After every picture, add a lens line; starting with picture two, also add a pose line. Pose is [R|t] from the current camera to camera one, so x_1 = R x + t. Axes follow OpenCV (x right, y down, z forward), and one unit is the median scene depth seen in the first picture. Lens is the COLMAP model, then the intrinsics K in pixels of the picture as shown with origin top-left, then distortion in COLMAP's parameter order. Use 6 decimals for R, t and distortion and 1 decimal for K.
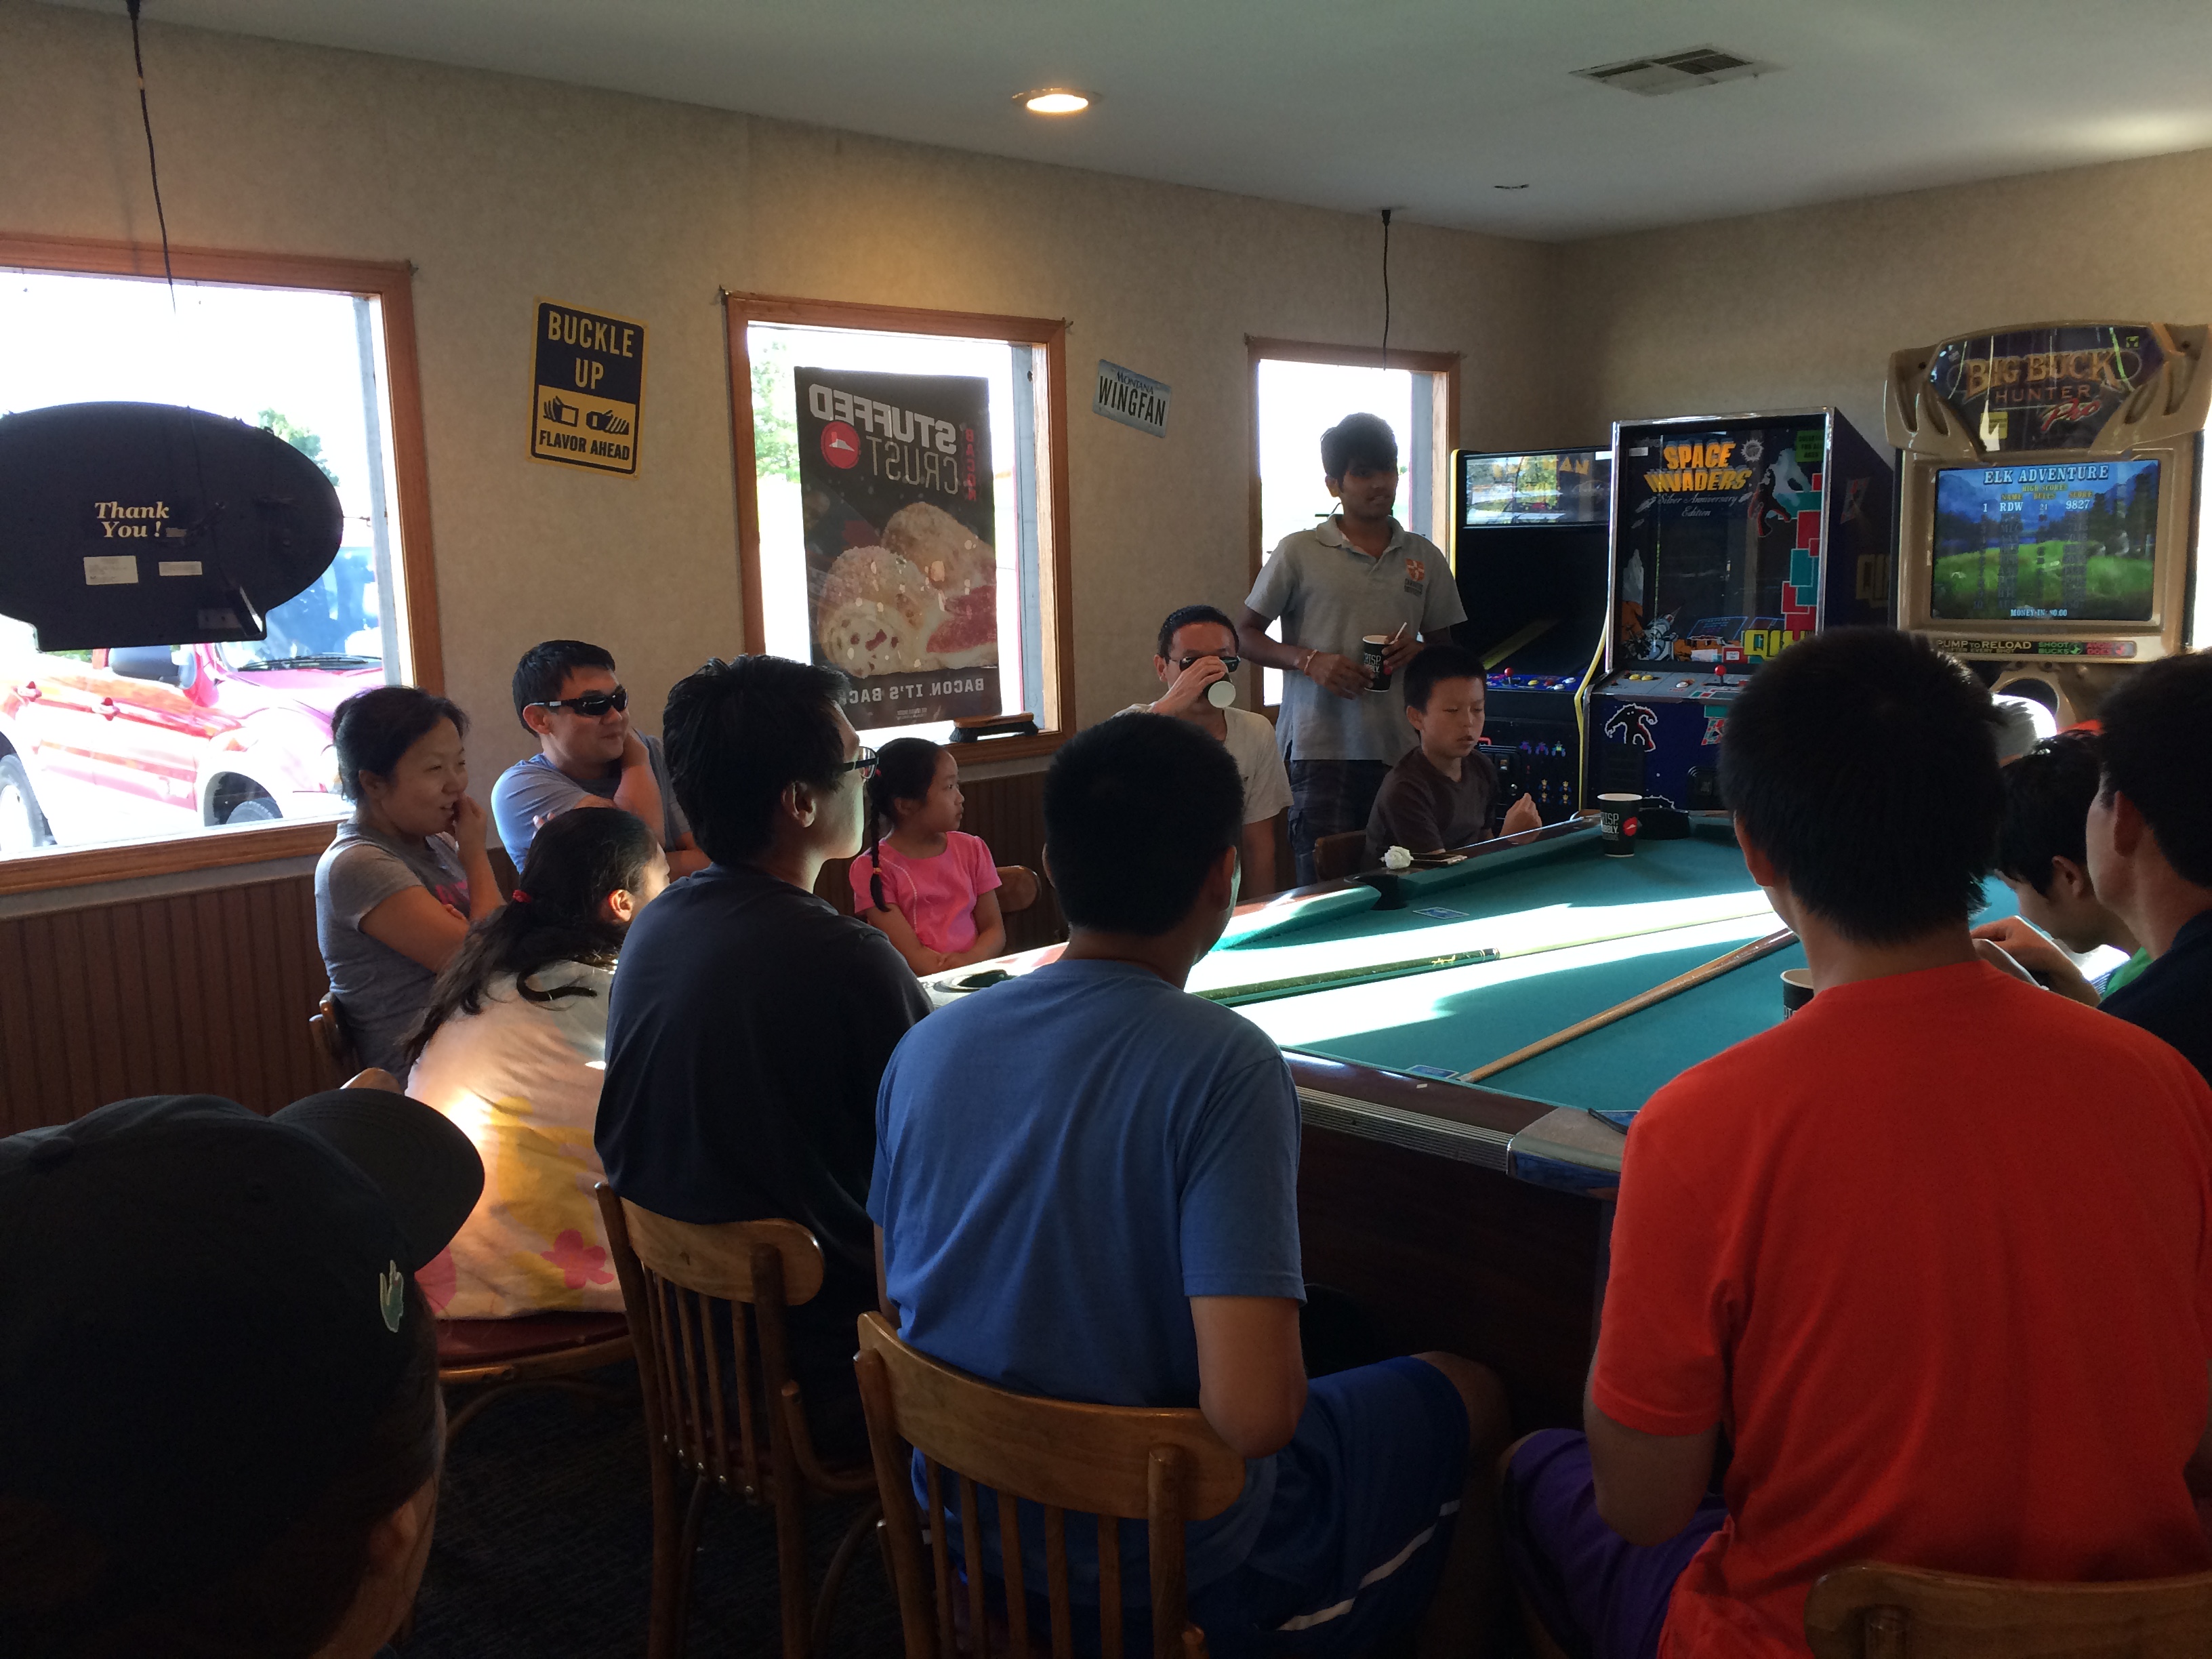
lens RADIAL K [[1885.3, 0, 1108.0], [0, 1885.3, 822.6], [0, 0, 1]] dist [0.078249, -0.098263]
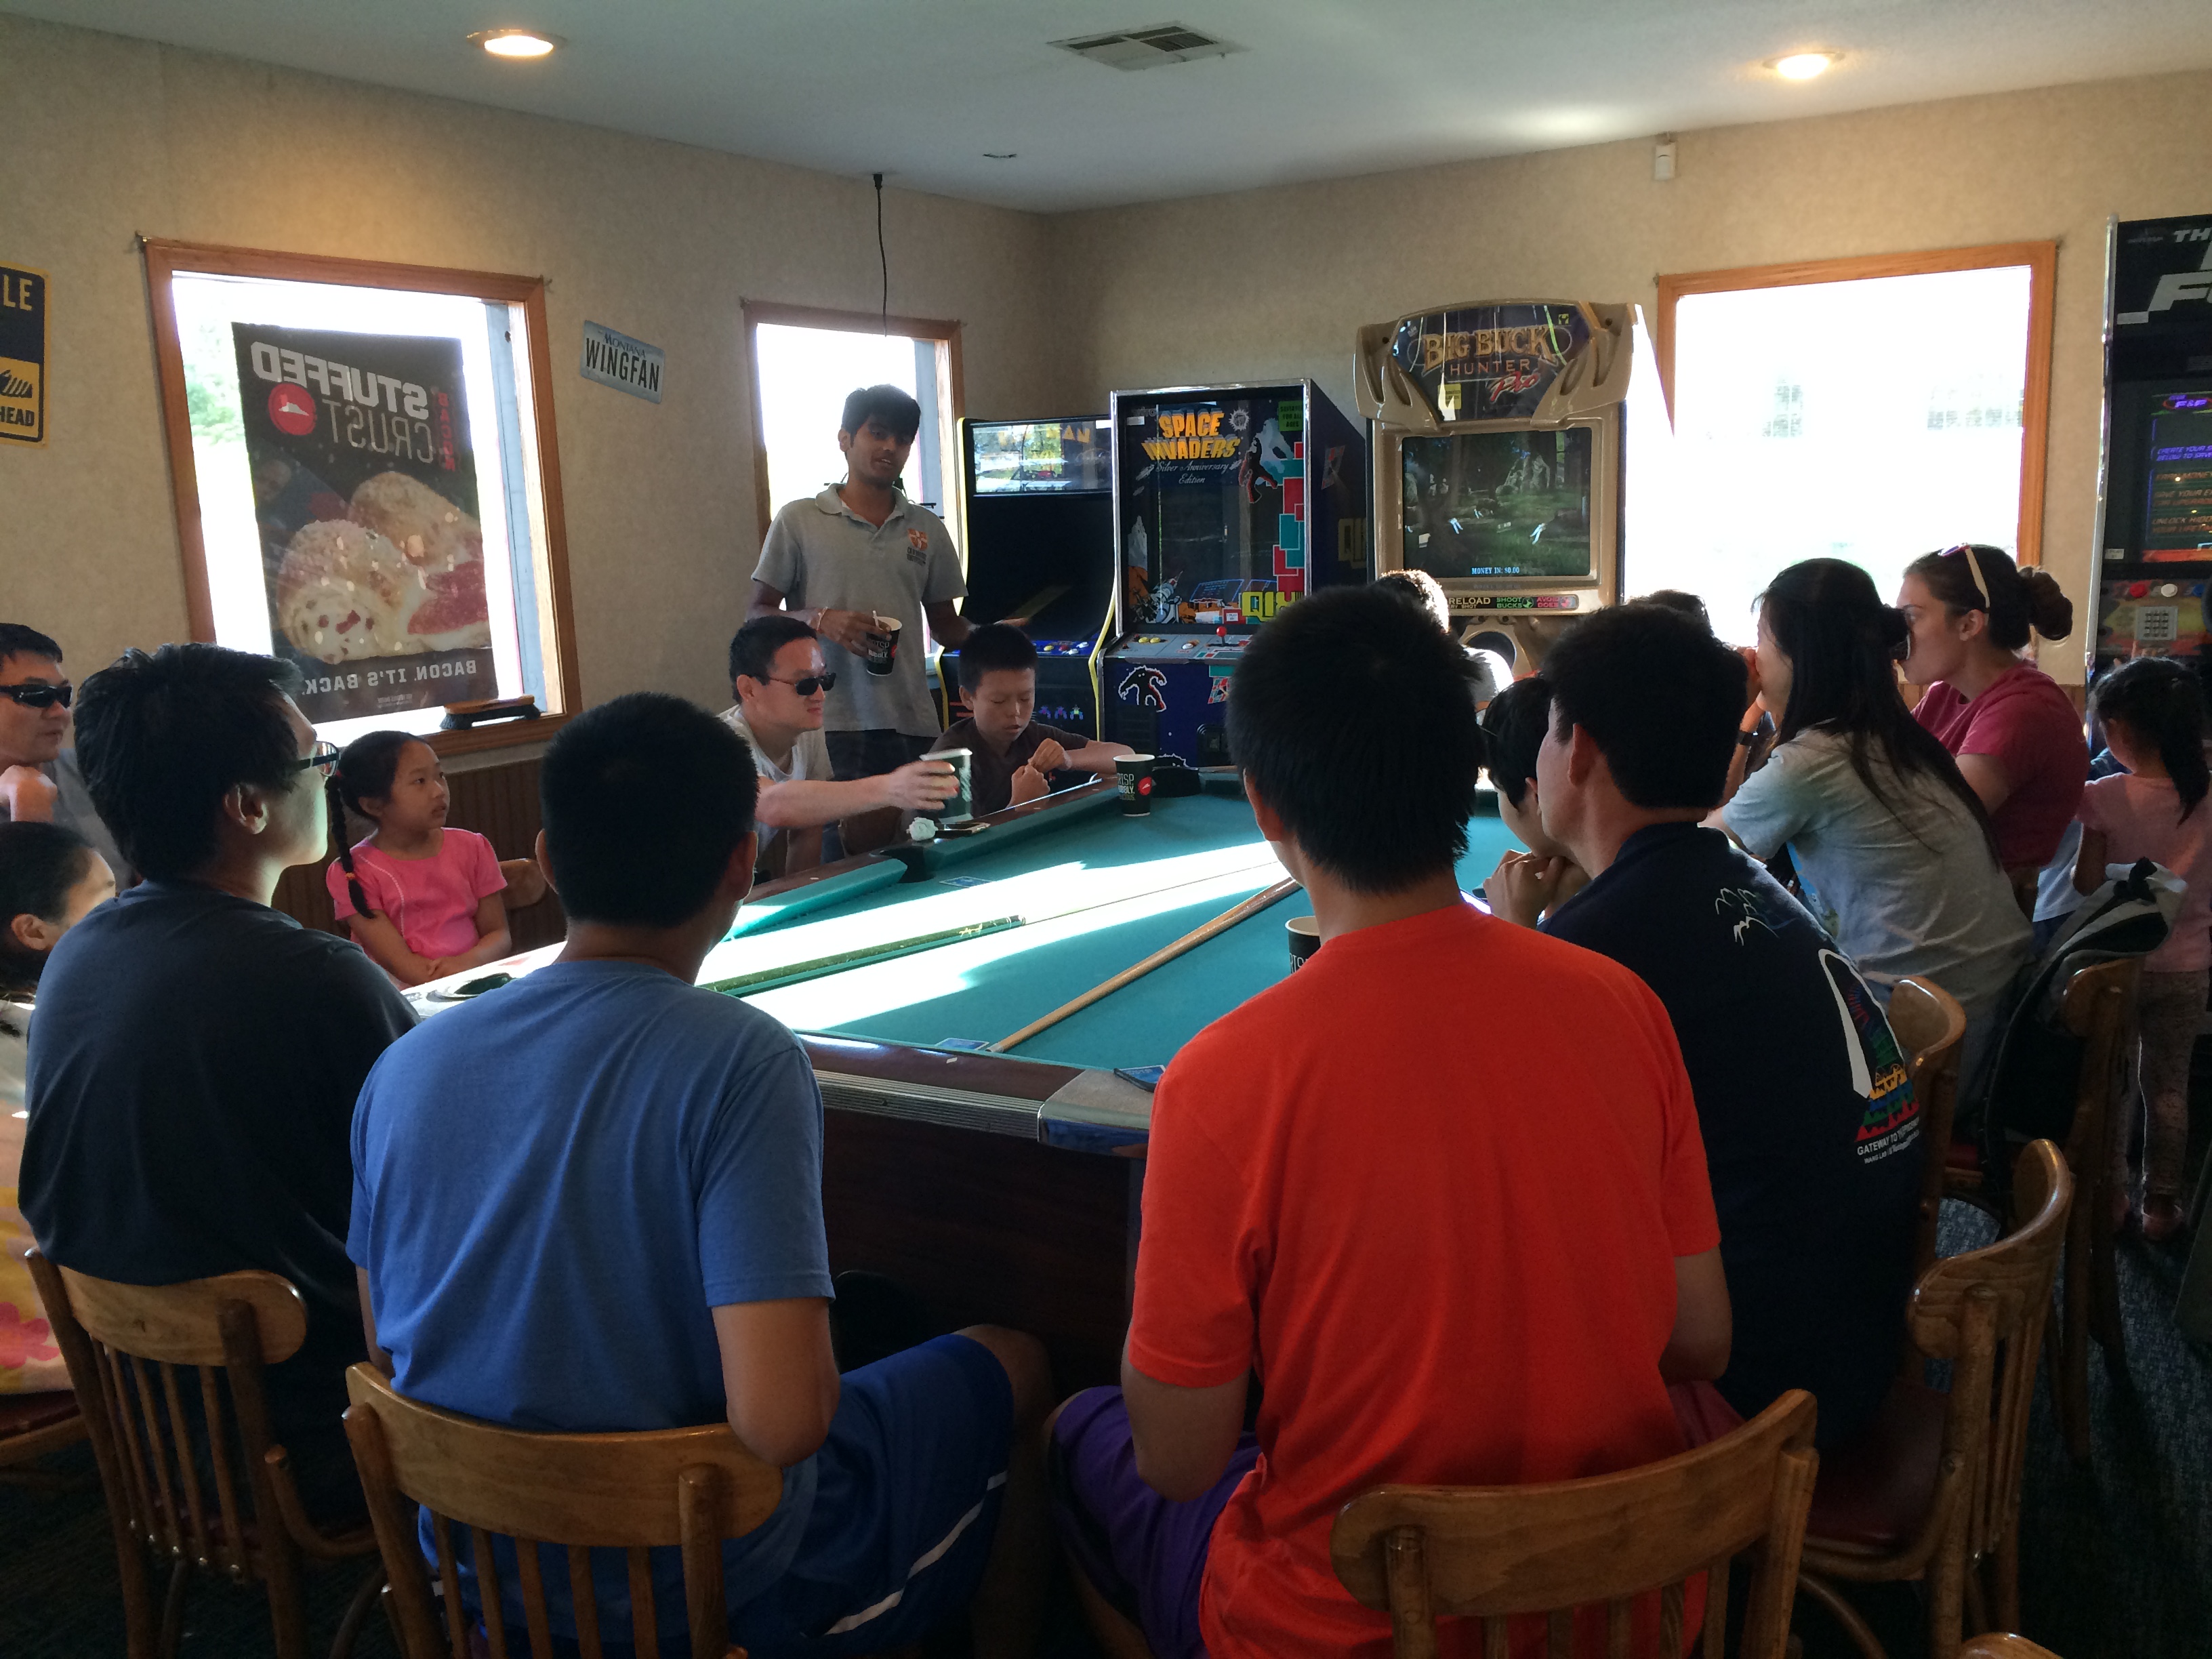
lens RADIAL K [[1885.3, 0, 1108.0], [0, 1885.3, 822.6], [0, 0, 1]] dist [0.078249, -0.098263]
pose [[0.968552, -0.053432, 0.243008, 0.005186], [0.049619, 0.998530, 0.021792, -0.001113], [-0.243815, -0.009049, 0.969780, 0.010056]]
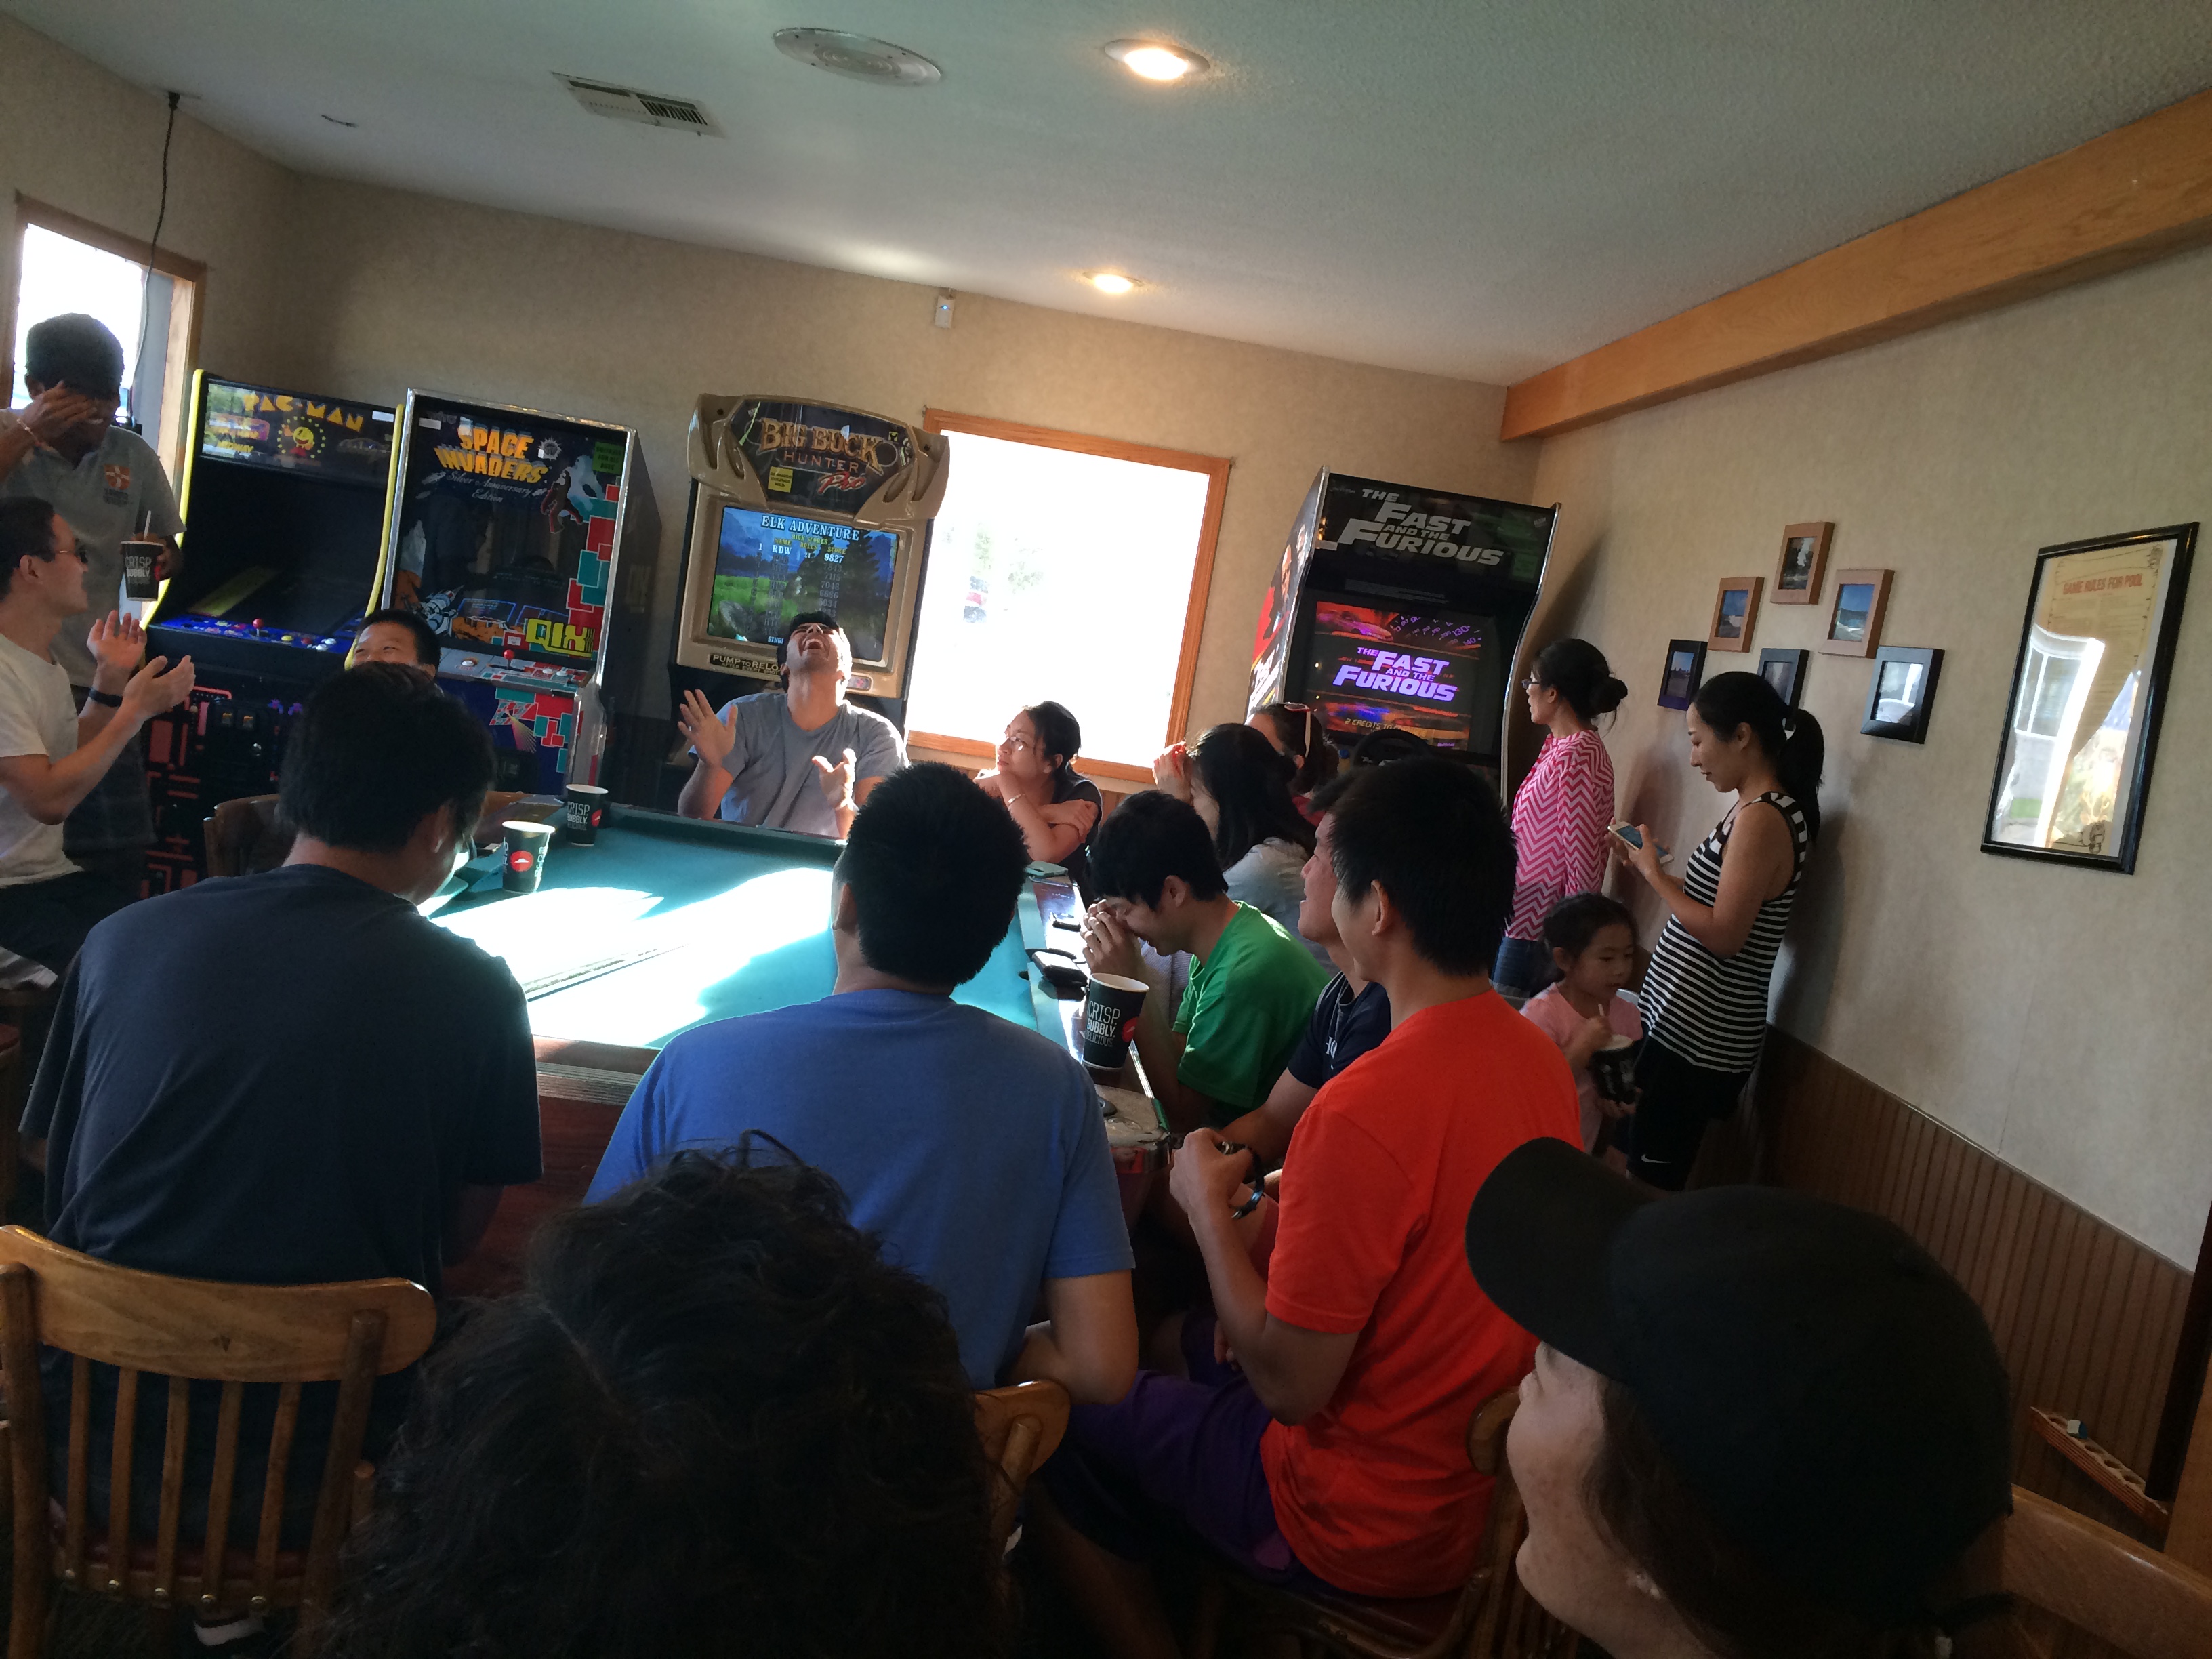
lens RADIAL K [[1885.3, 0, 1108.0], [0, 1885.3, 822.6], [0, 0, 1]] dist [0.078249, -0.098263]
pose [[0.667809, 0.045595, 0.742935, -0.273748], [-0.066721, 0.997771, -0.001261, -0.011082], [-0.741336, -0.048728, 0.669362, 0.072174]]
